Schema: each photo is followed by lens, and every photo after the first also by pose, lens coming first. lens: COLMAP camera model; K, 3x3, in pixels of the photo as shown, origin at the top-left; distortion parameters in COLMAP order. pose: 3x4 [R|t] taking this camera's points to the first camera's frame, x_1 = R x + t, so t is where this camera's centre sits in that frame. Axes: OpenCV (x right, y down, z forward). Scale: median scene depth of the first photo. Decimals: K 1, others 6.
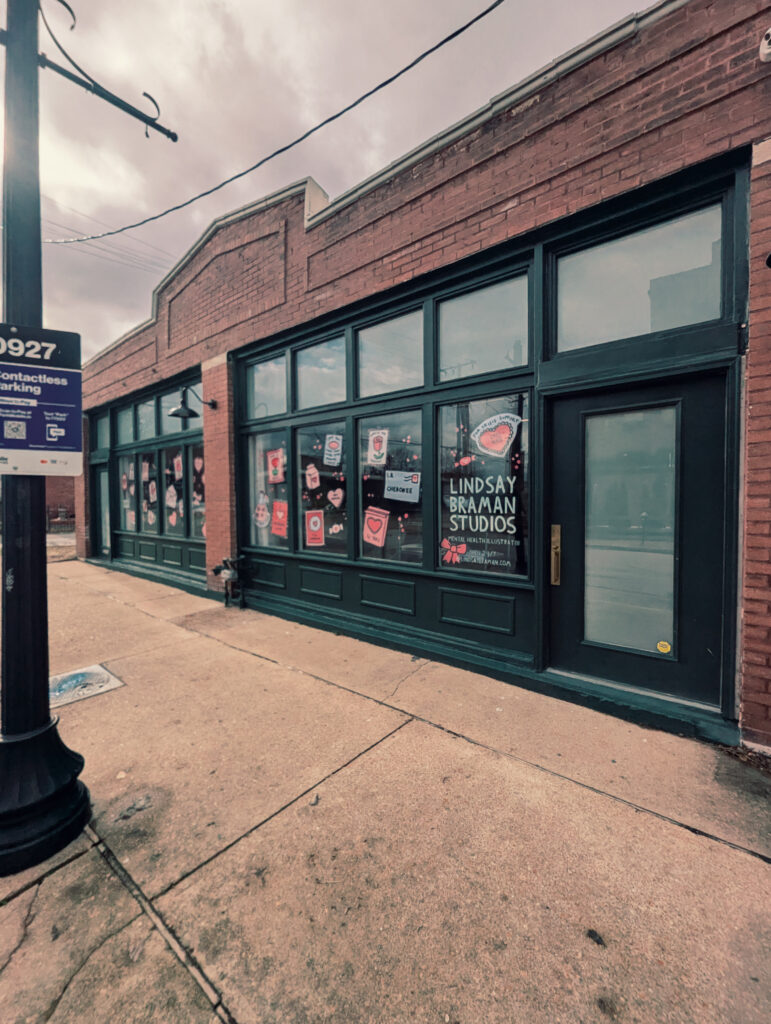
lens RADIAL K [[419.1, 0, 384.2], [0, 419.1, 514.9], [0, 0, 1]] dist [0.001576, -0.000013]
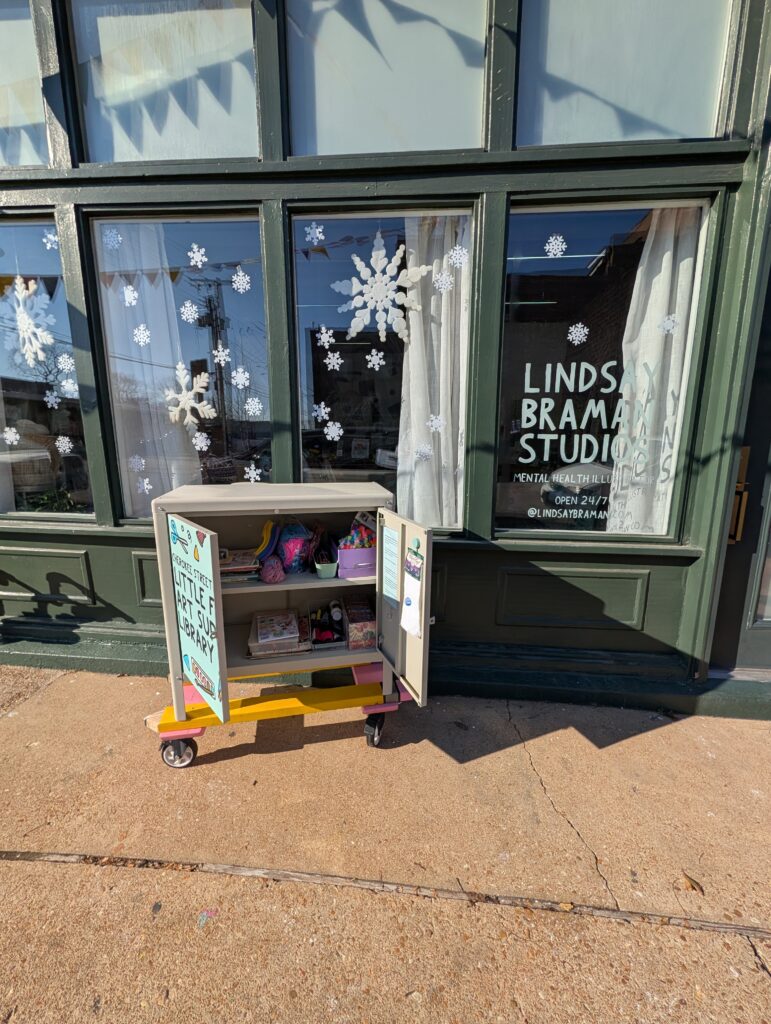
lens RADIAL K [[387.2, 0, 386.2], [0, 387.2, 507.6], [0, 0, 1]] dist [-0.001018, -0.000140]
pose [[0.830752, -0.085696, 0.550006, -0.276054], [0.008109, 0.989837, 0.141977, 0.023020], [-0.556583, -0.113488, 0.823004, 0.692914]]
